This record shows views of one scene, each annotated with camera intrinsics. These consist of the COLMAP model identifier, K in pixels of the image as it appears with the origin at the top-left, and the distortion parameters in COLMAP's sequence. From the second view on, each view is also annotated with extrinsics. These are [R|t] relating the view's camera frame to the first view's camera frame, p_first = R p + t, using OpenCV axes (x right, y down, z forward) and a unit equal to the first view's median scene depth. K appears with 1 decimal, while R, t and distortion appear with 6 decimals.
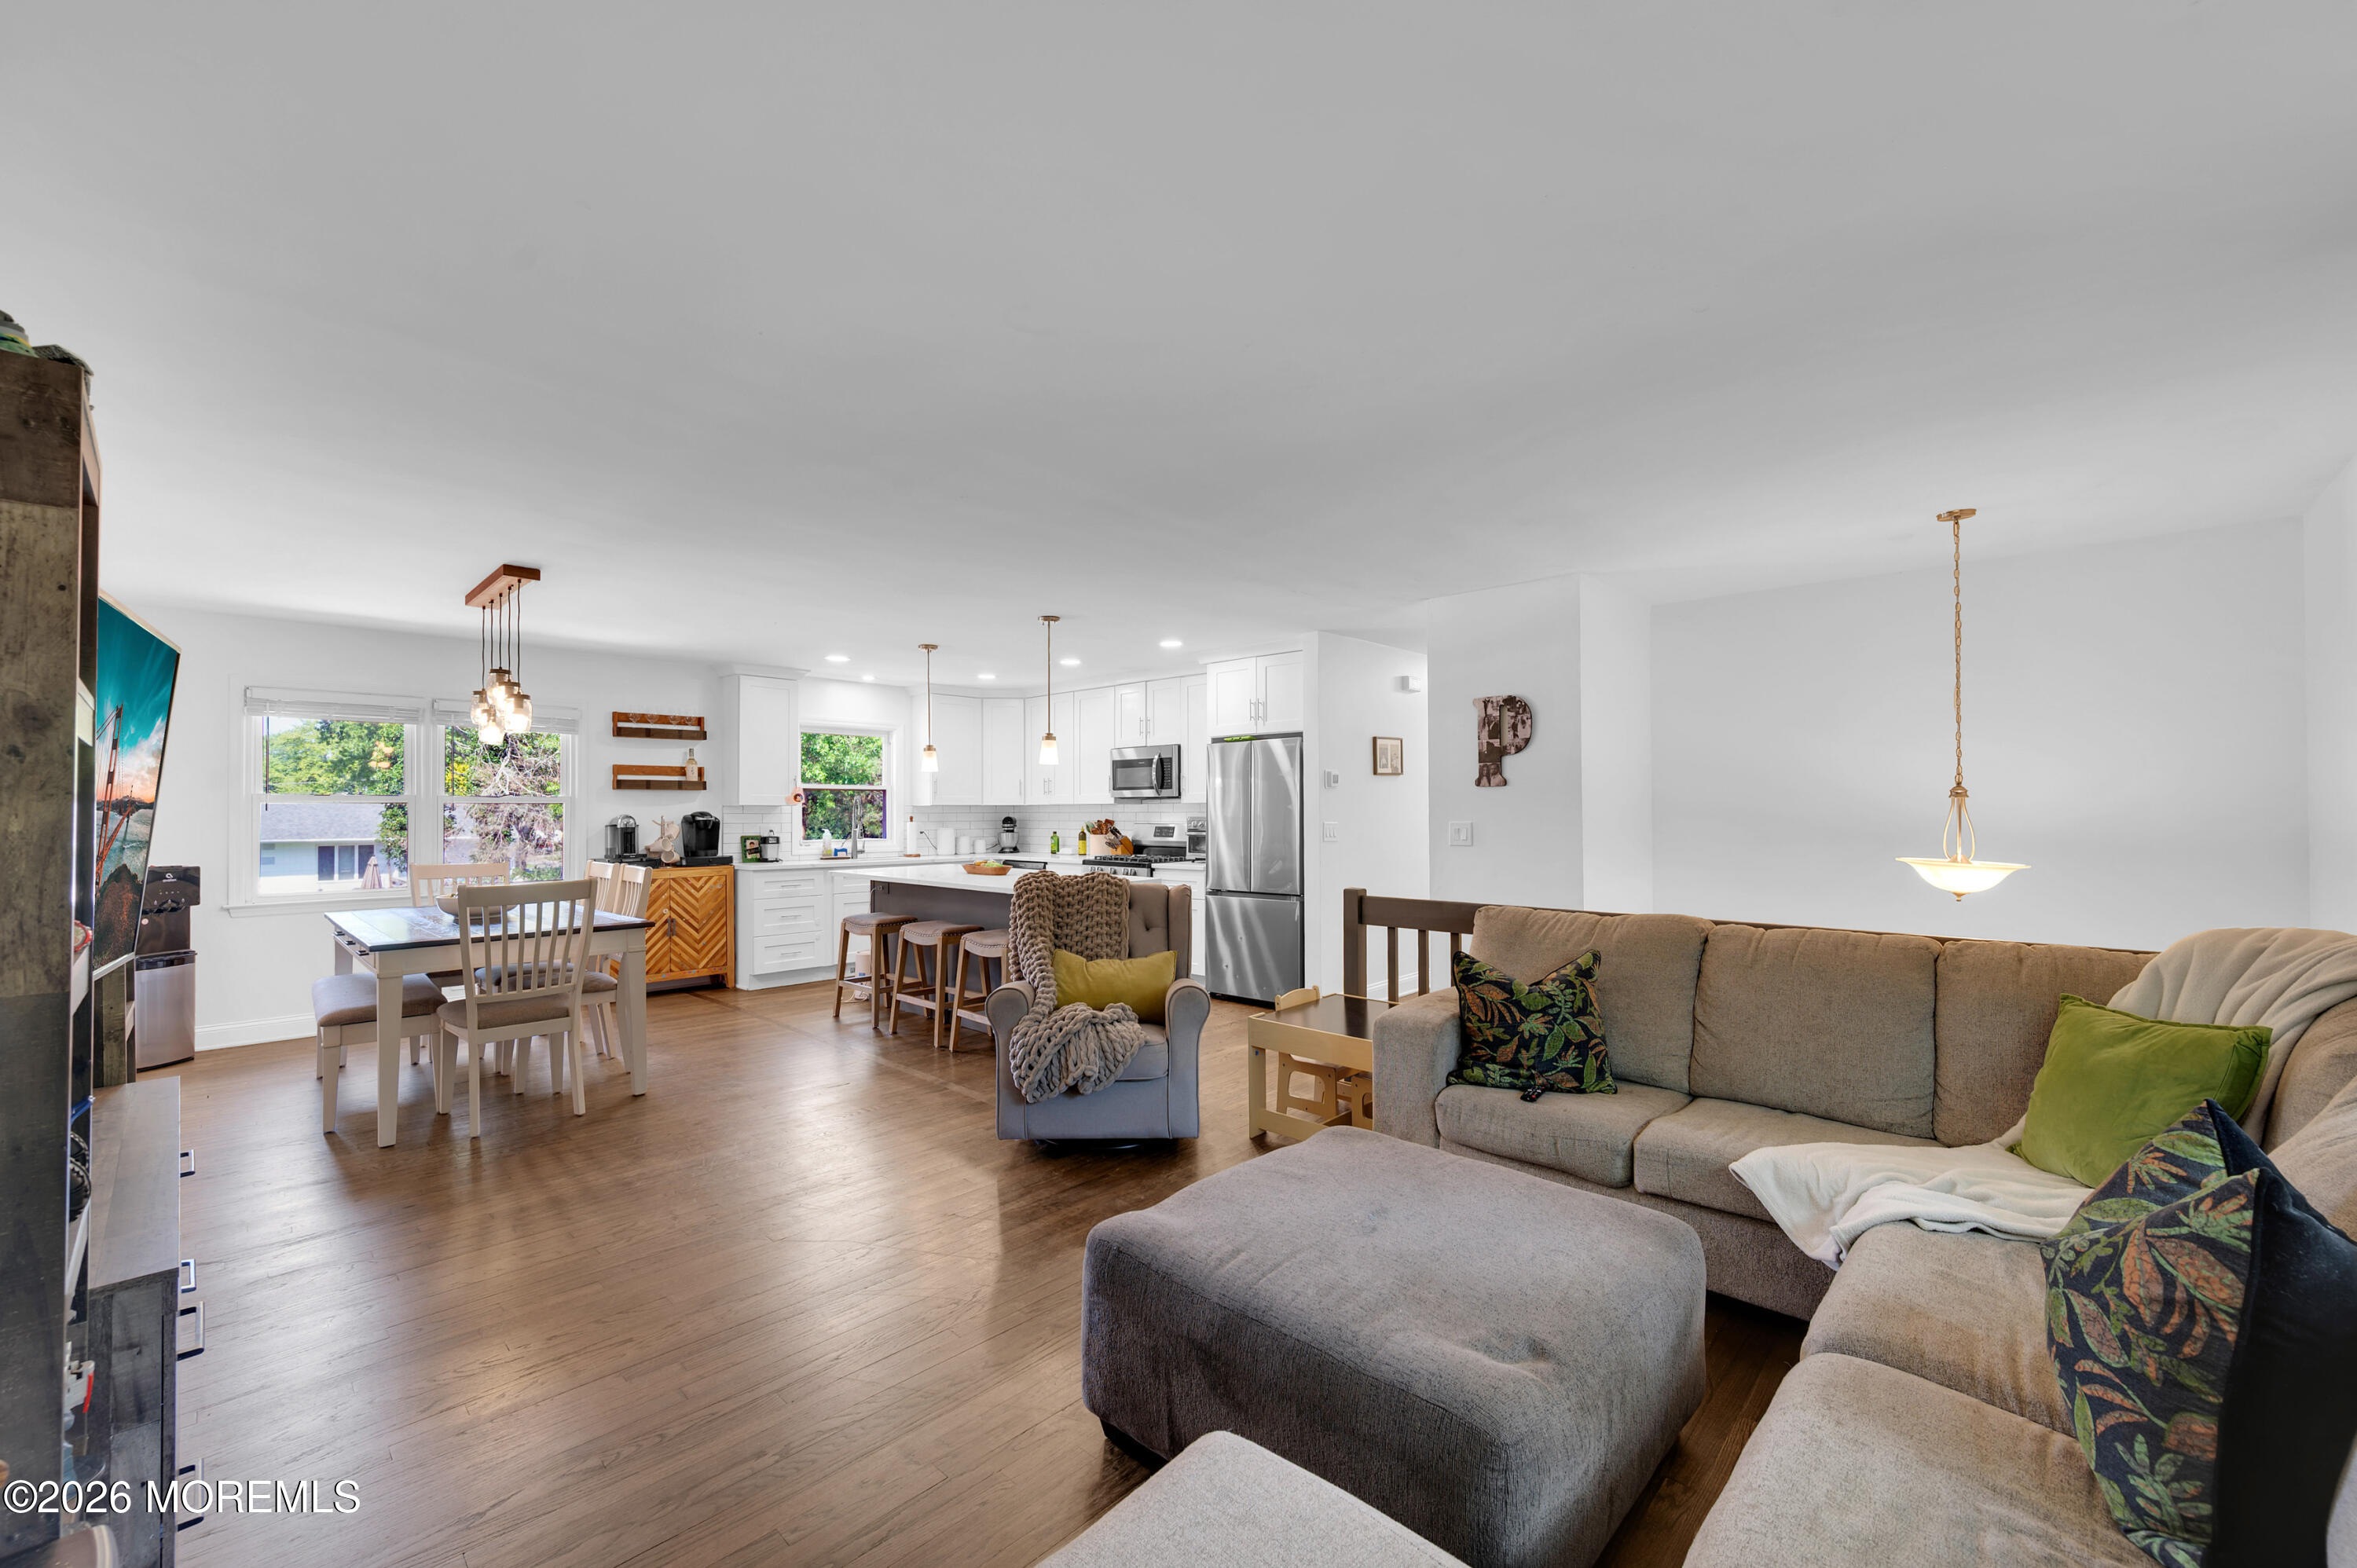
lens RADIAL K [[938.1, 0, 1174.9], [0, 938.1, 797.1], [0, 0, 1]] dist [0.001176, 0.000075]
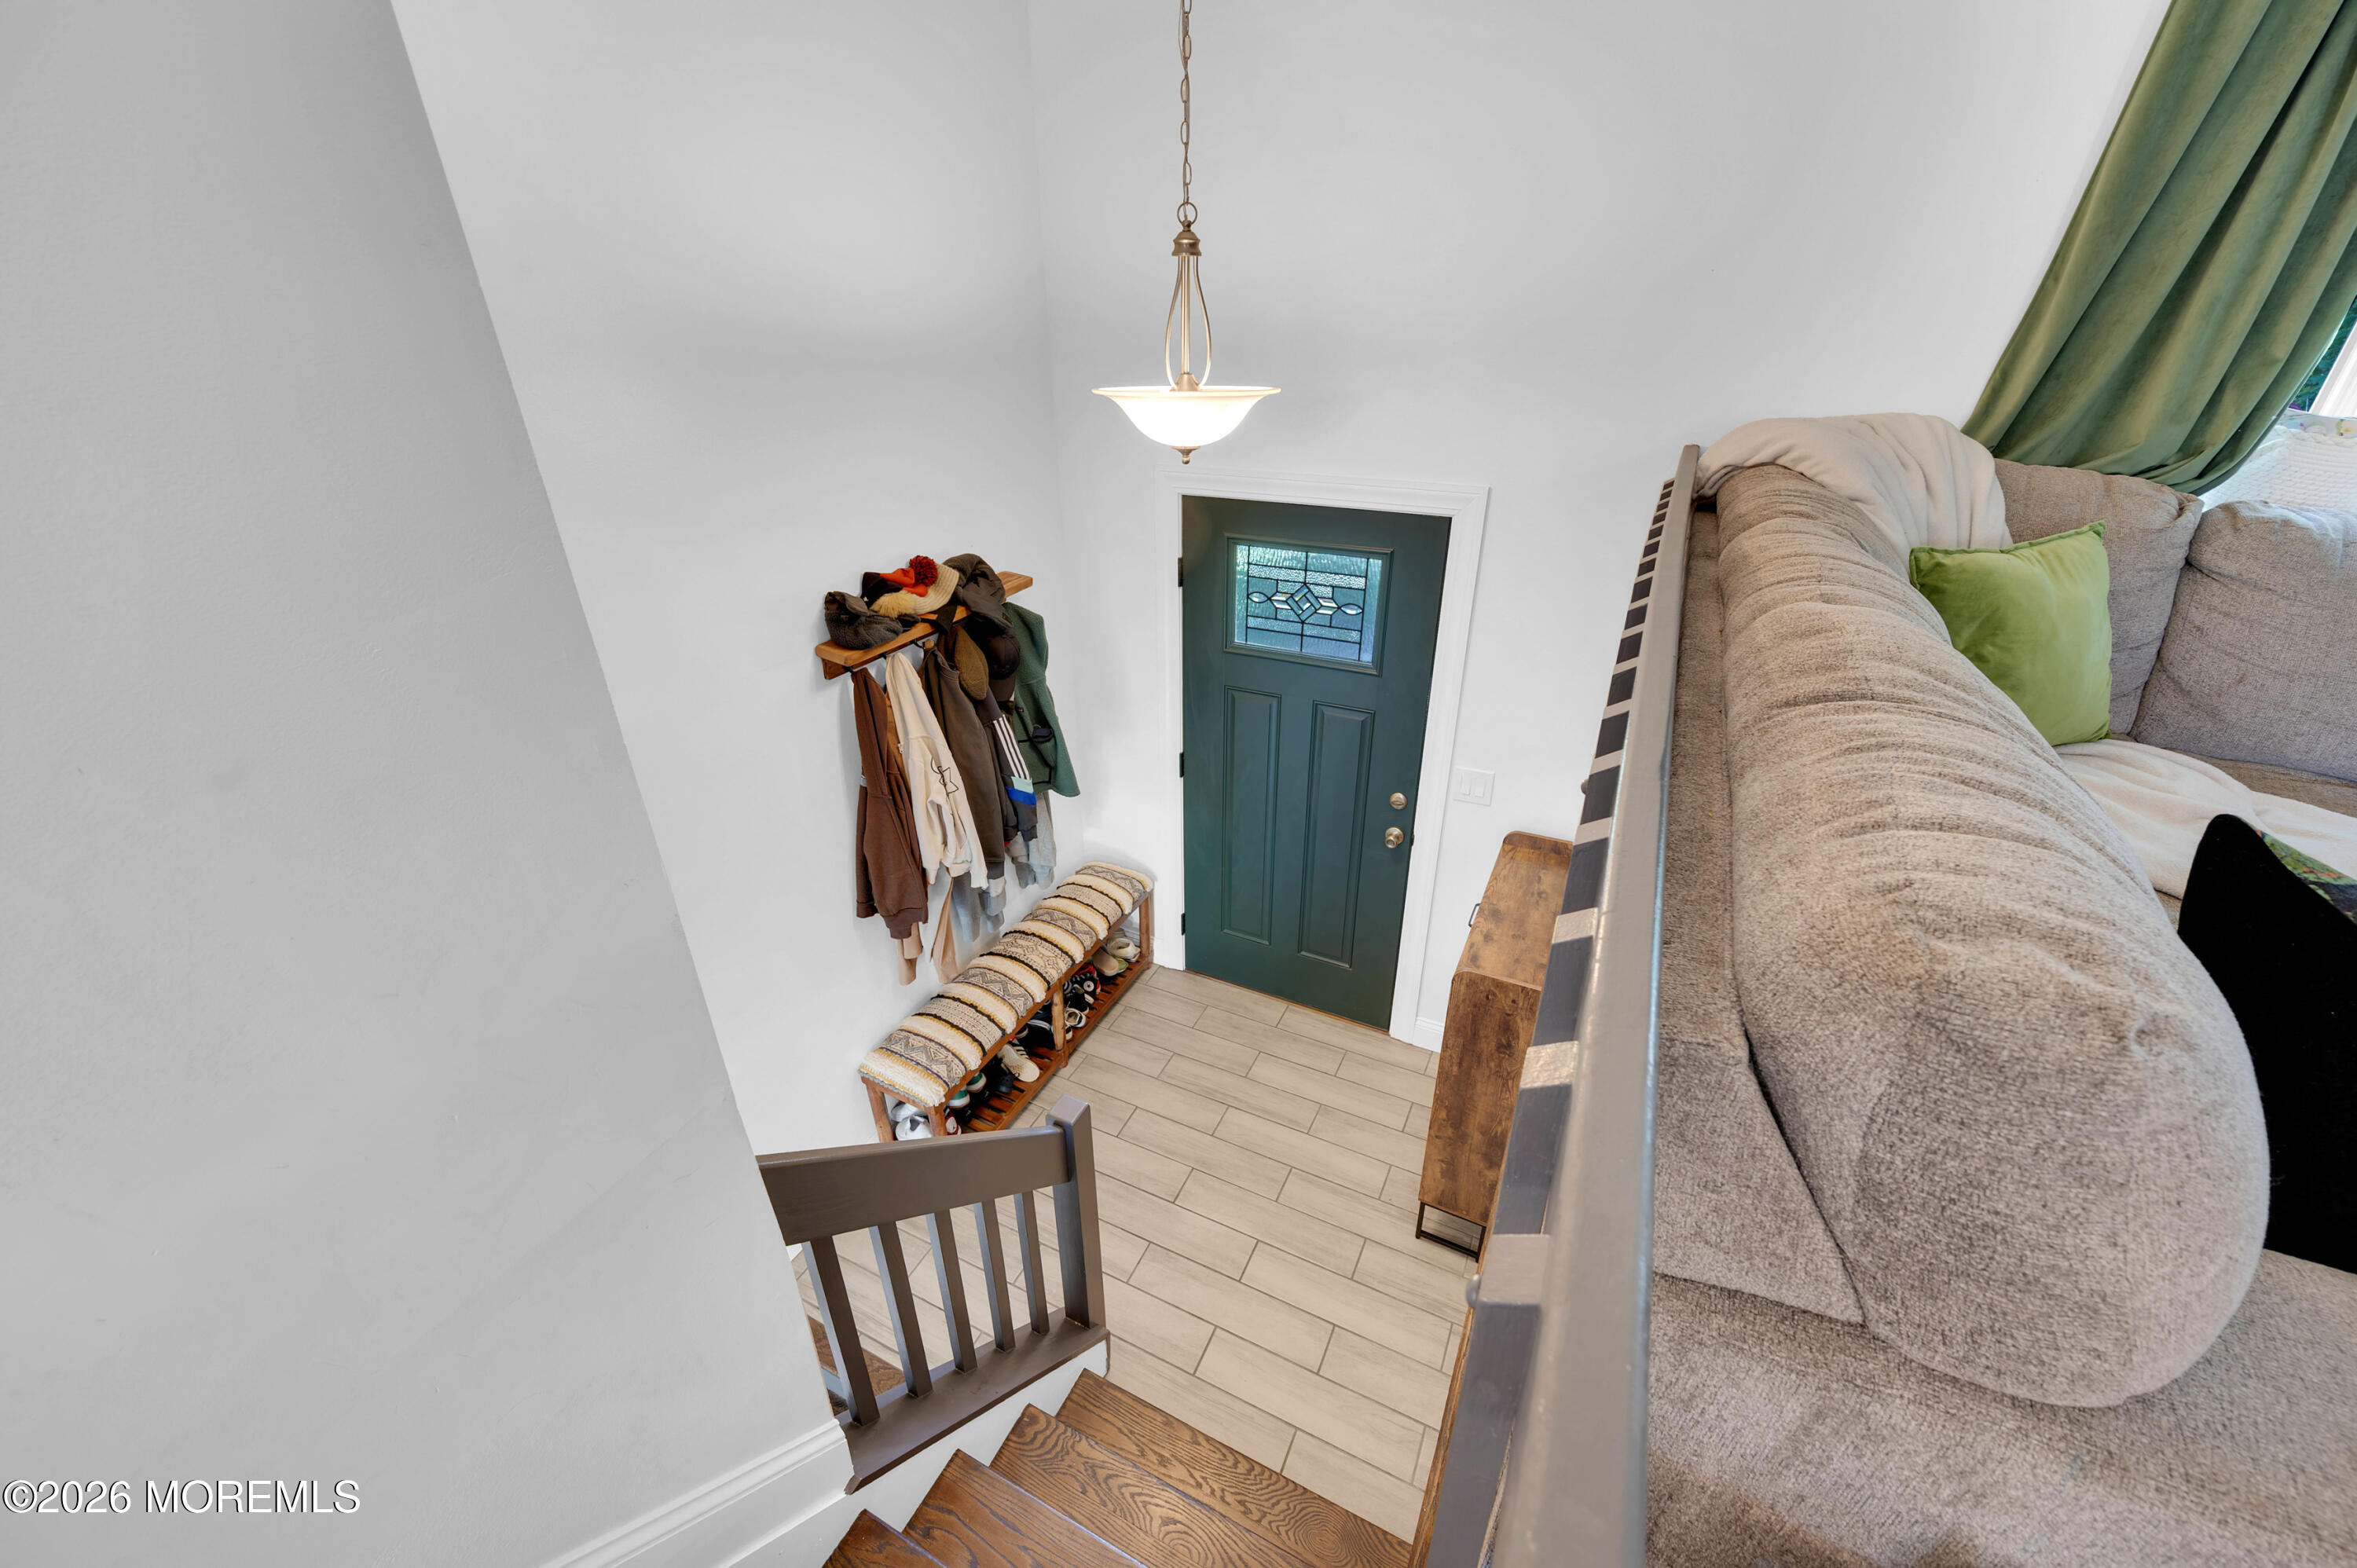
lens RADIAL K [[928.4, 0, 1166.0], [0, 928.4, 803.3], [0, 0, 1]] dist [-0.001852, -0.000343]
pose [[-0.284155, -0.451625, 0.845749, 0.147723], [0.005635, 0.881309, 0.472507, 0.012427], [-0.958762, 0.139031, -0.247883, 0.618185]]
